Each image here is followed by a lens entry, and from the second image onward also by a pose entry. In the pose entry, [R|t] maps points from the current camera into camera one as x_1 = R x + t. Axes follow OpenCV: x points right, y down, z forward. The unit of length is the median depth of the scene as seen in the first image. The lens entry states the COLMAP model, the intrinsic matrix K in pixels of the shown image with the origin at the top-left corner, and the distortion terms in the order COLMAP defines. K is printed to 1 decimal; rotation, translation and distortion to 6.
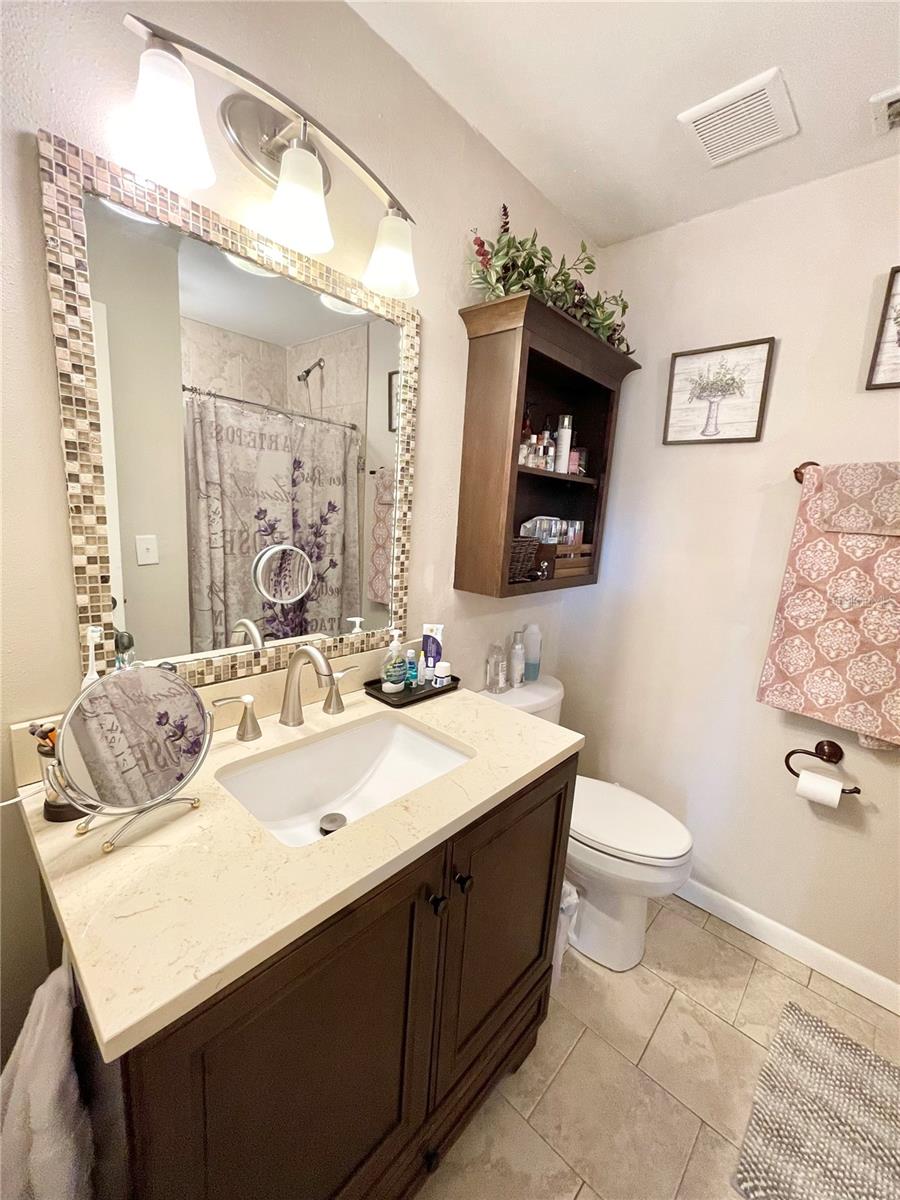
lens RADIAL K [[481.2, 0, 450.0], [0, 481.2, 600.0], [0, 0, 1]] dist [-0.011912, 0.000554]
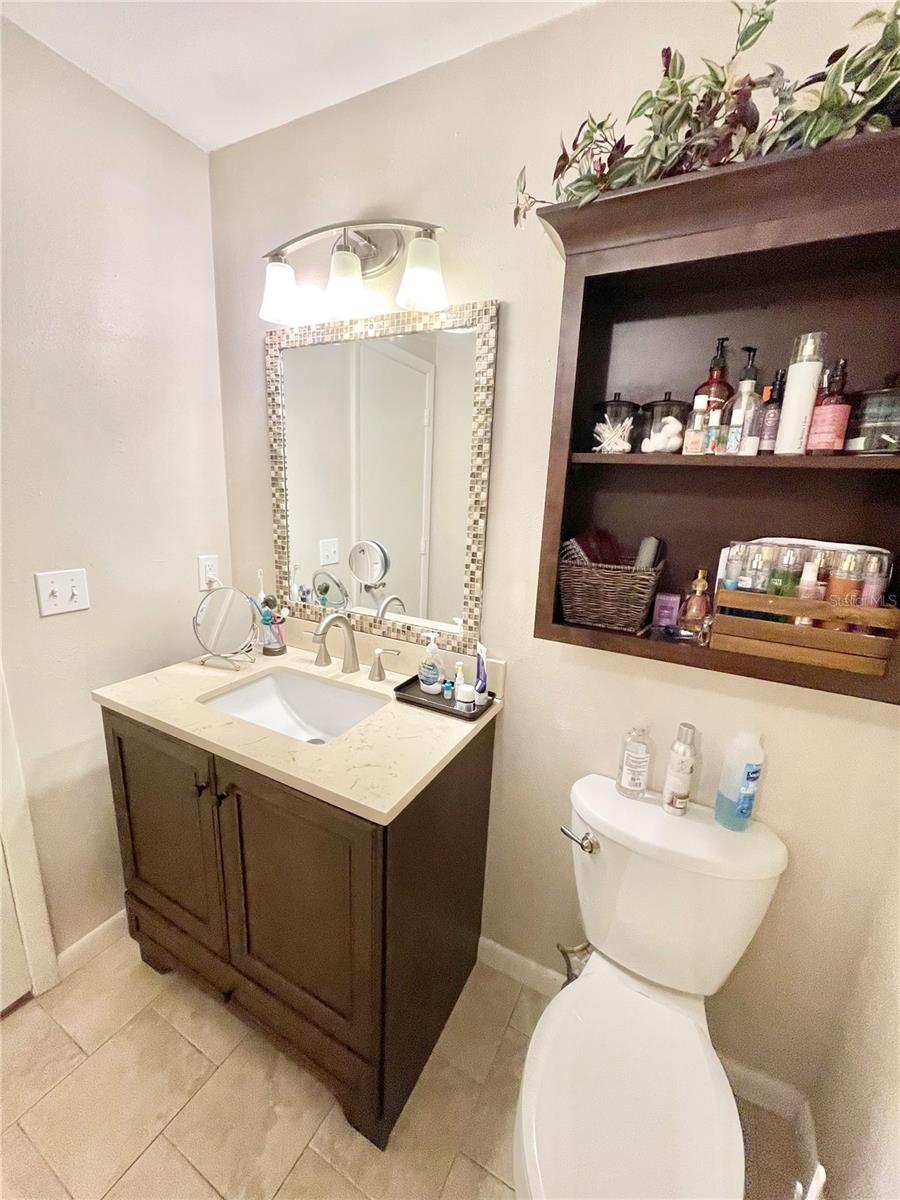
lens RADIAL K [[481.2, 0, 450.0], [0, 481.2, 600.0], [0, 0, 1]] dist [-0.011912, 0.000554]
pose [[0.259752, 0.174713, -0.949739, 0.874600], [-0.204366, 0.971167, 0.122761, -0.142020], [0.943803, 0.162207, 0.287968, 0.742858]]
